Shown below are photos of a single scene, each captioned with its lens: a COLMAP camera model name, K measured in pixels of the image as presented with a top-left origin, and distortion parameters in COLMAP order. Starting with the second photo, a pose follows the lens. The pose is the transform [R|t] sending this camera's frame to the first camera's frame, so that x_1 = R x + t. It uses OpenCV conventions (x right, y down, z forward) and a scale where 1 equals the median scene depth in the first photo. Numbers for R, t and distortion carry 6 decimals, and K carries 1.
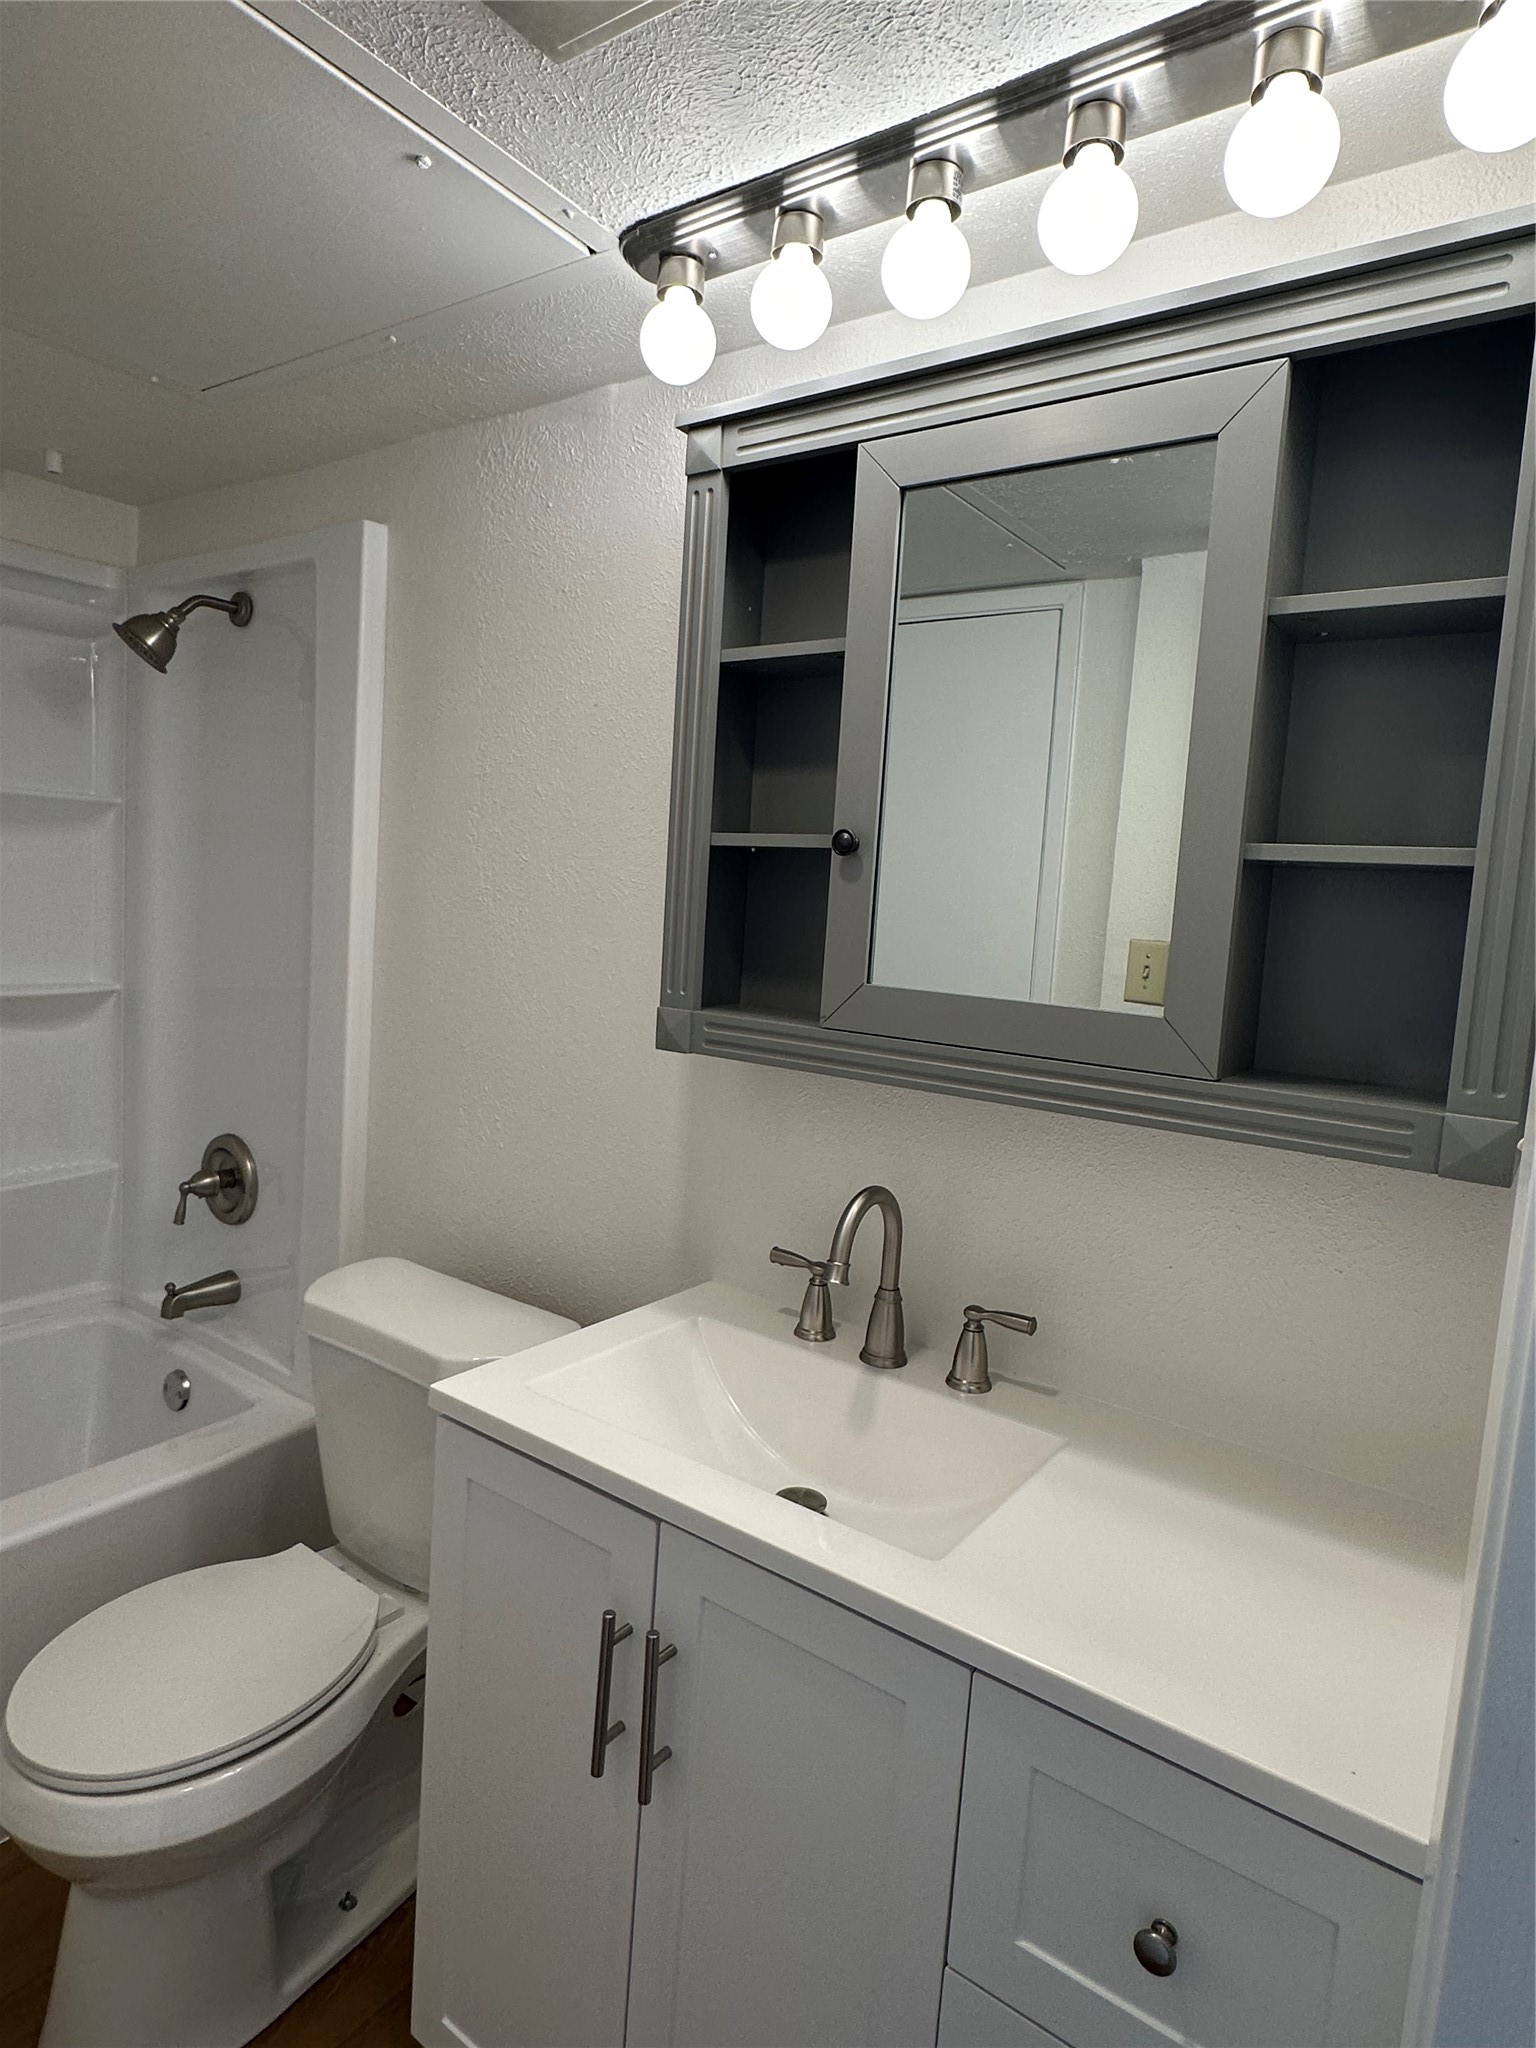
lens RADIAL K [[1172.0, 0, 762.0], [0, 1172.0, 1016.7], [0, 0, 1]] dist [-0.003356, -0.000254]
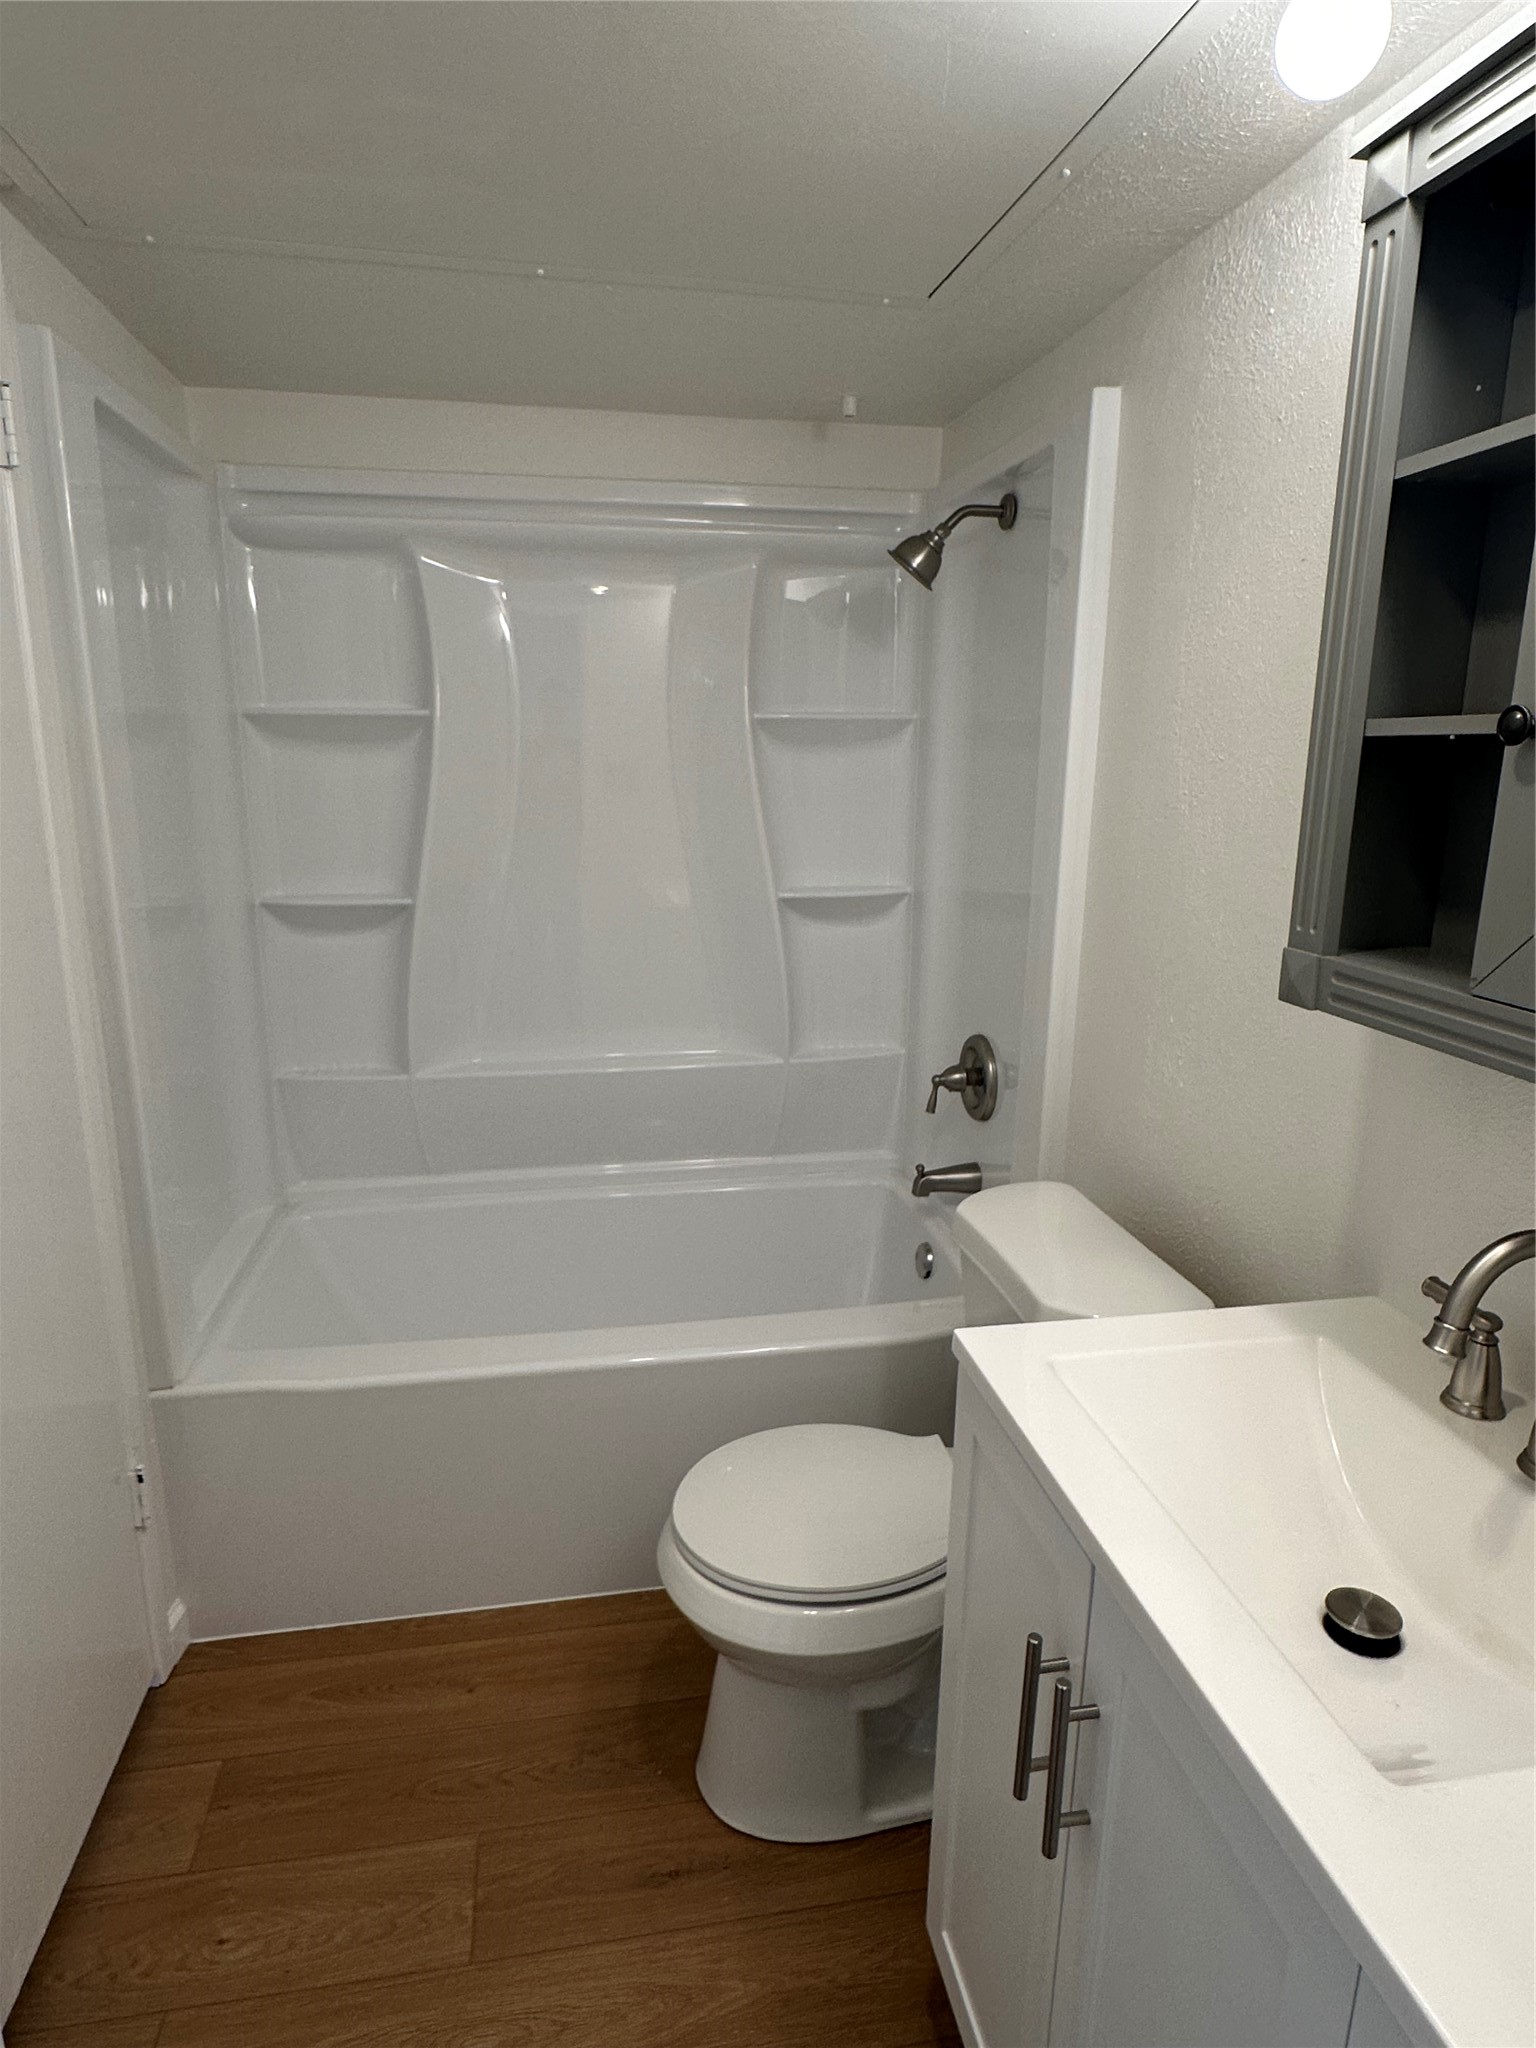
lens RADIAL K [[1181.1, 0, 768.0], [0, 1181.1, 1024.0], [0, 0, 1]] dist [-0.004672, 0.001916]
pose [[0.719876, 0.103997, -0.686267, 0.152007], [-0.036544, 0.993019, 0.112148, -0.023985], [0.693140, -0.055653, 0.718652, 0.127727]]
